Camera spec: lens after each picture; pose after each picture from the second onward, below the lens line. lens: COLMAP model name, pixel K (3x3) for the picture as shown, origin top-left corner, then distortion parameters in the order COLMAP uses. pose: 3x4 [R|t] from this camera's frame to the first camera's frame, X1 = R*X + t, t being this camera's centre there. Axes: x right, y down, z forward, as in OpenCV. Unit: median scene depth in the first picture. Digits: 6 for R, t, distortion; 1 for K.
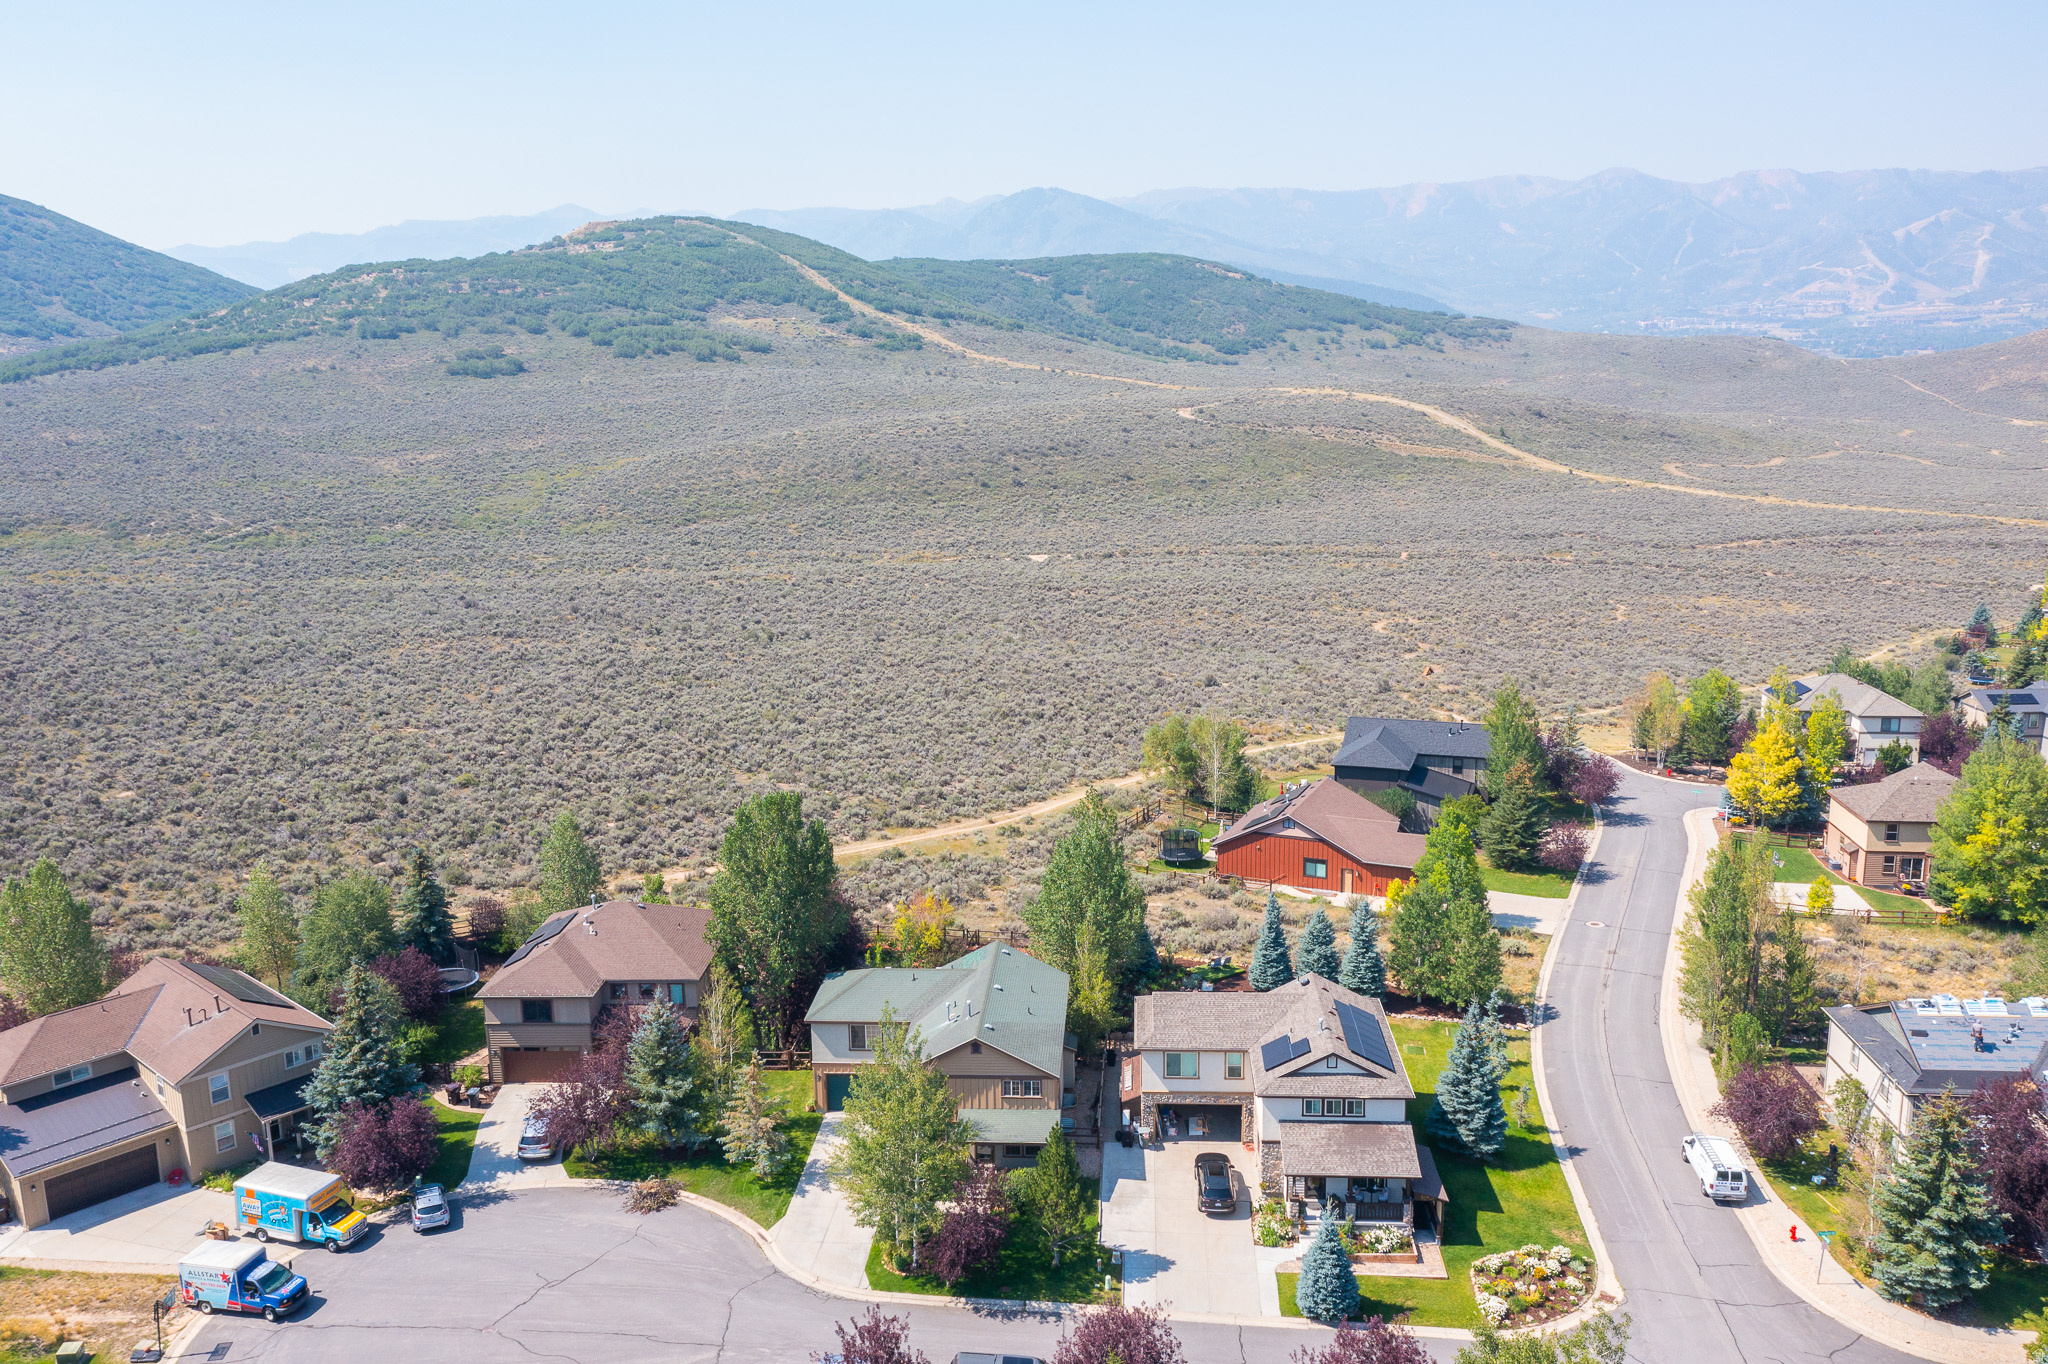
lens RADIAL K [[1628.9, 0, 1026.0], [0, 1628.9, 680.4], [0, 0, 1]] dist [0.002076, 0.002333]
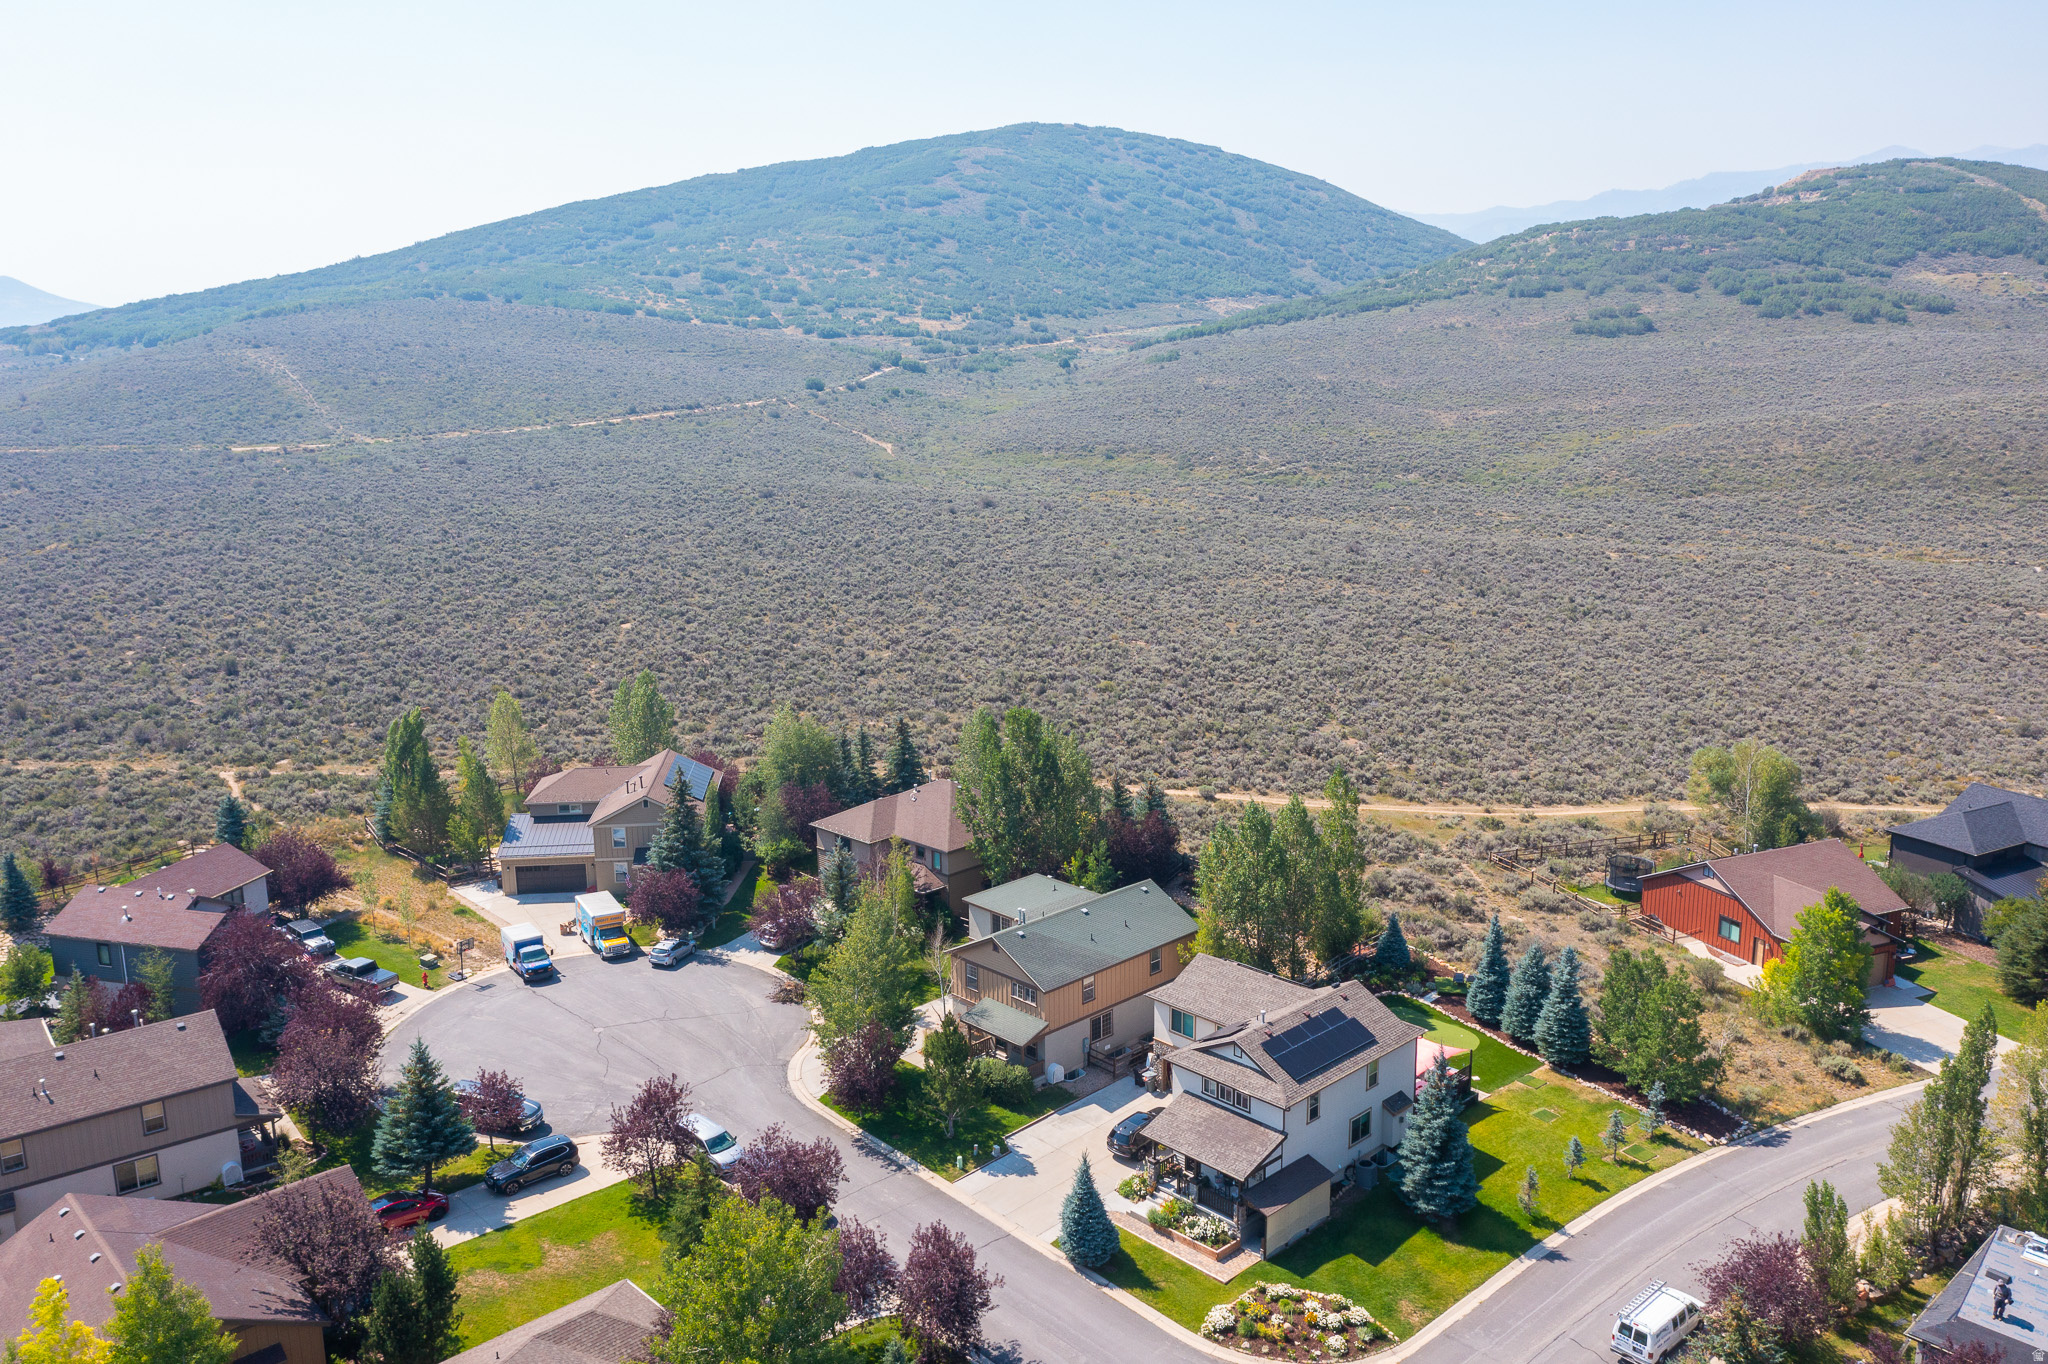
lens RADIAL K [[1628.9, 0, 1026.0], [0, 1628.9, 680.4], [0, 0, 1]] dist [0.002076, 0.002333]
pose [[0.738794, 0.155118, -0.655837, 0.079149], [-0.137975, 0.987352, 0.078099, -0.005496], [0.659656, 0.032790, 0.750852, 0.017795]]
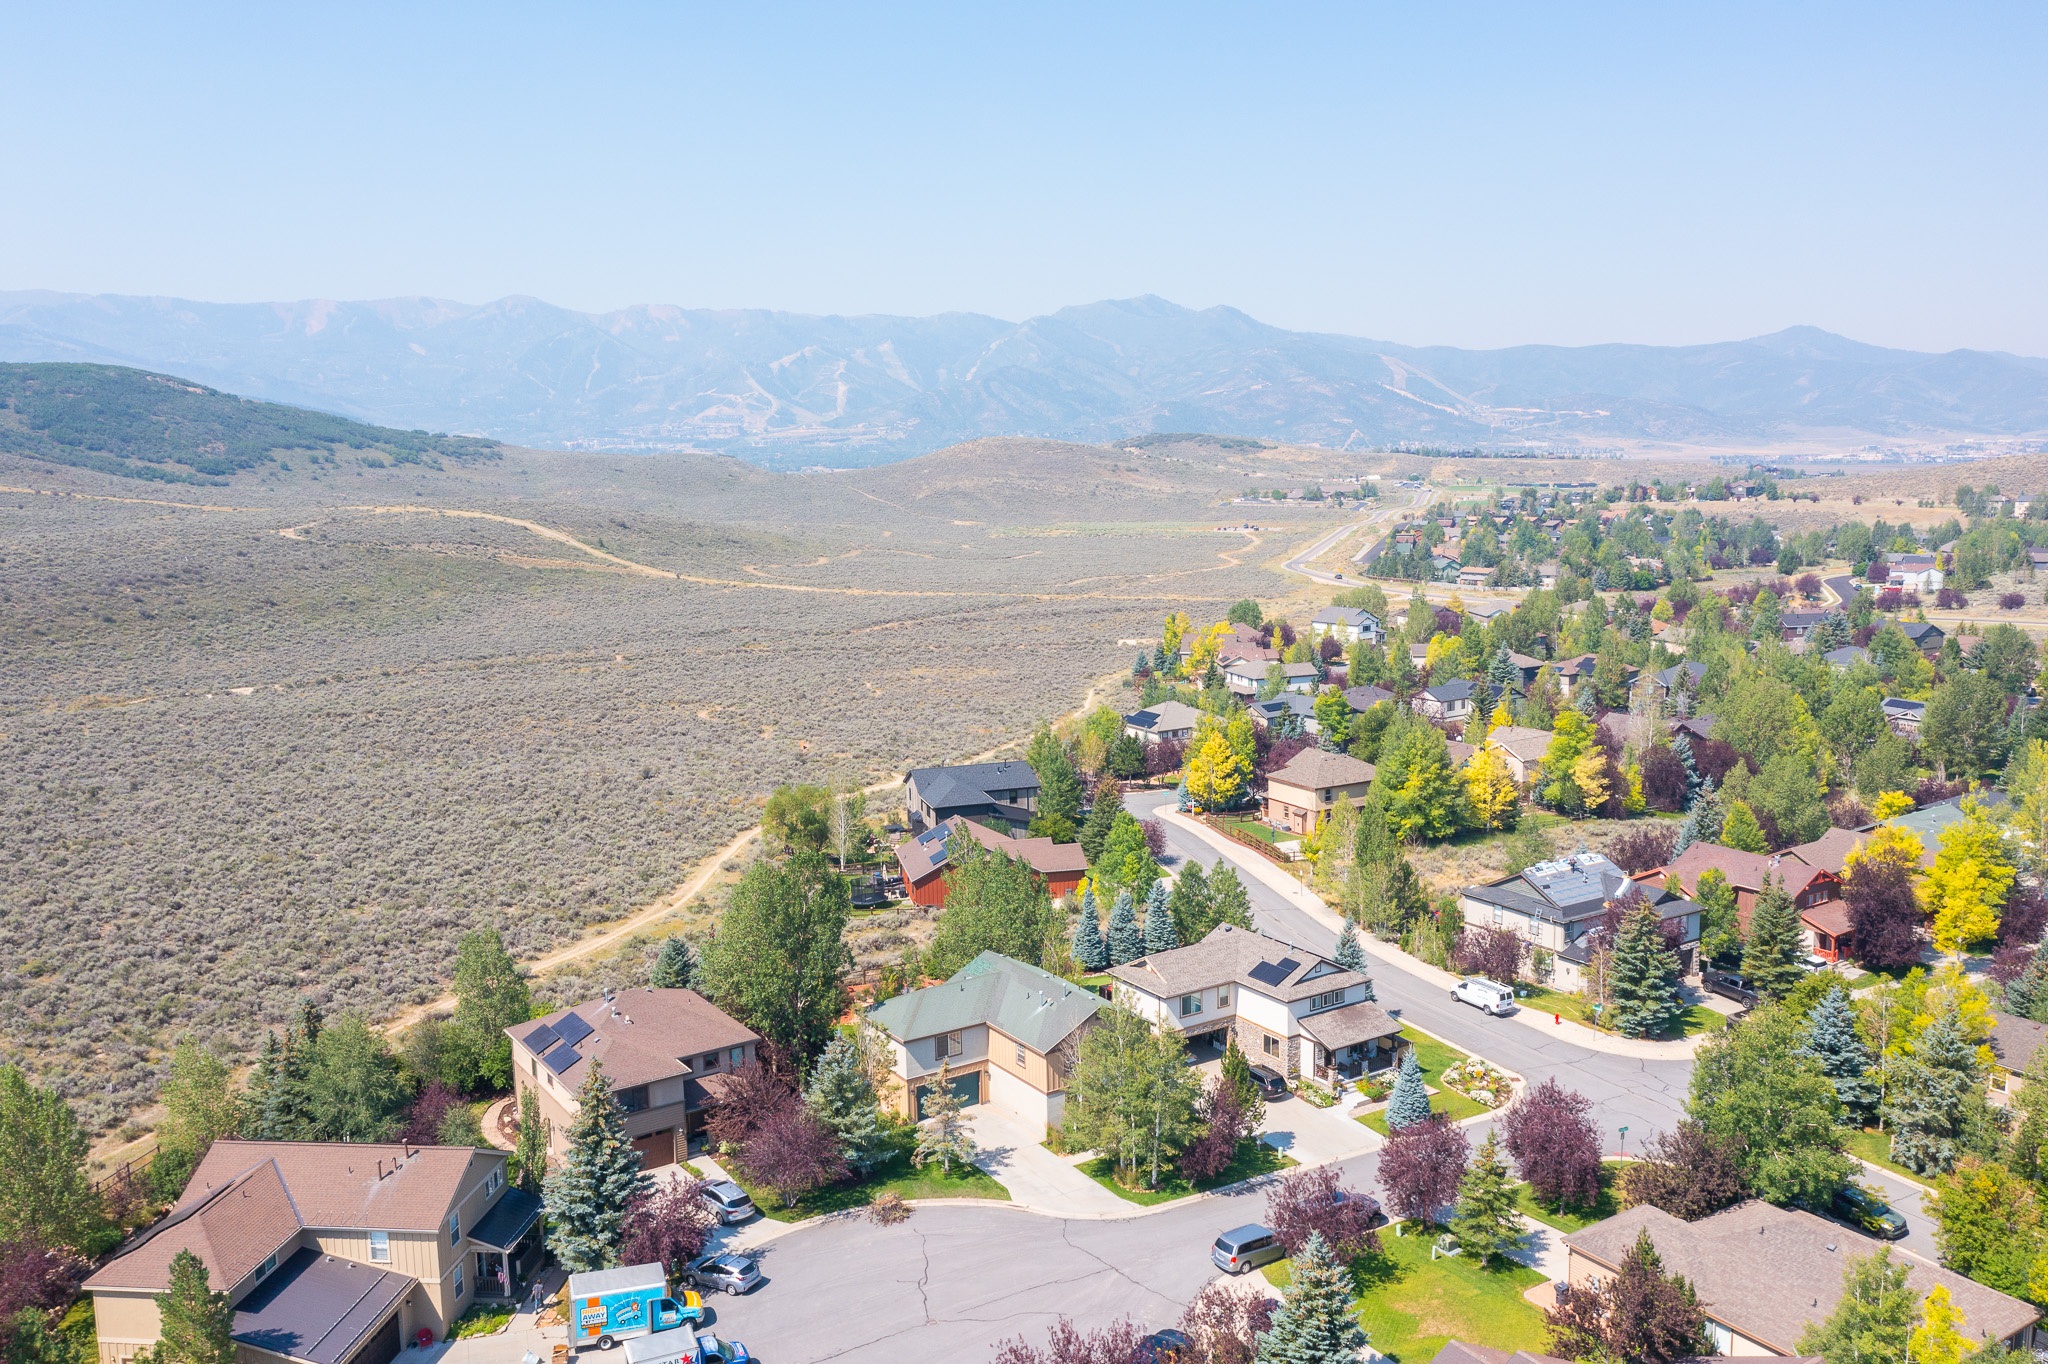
lens RADIAL K [[1628.9, 0, 1026.0], [0, 1628.9, 680.4], [0, 0, 1]] dist [0.002076, 0.002333]
pose [[0.804720, -0.085004, 0.587537, -0.086674], [0.126701, 0.991485, -0.030088, 0.000934], [-0.579976, 0.098654, 0.808638, 0.002914]]
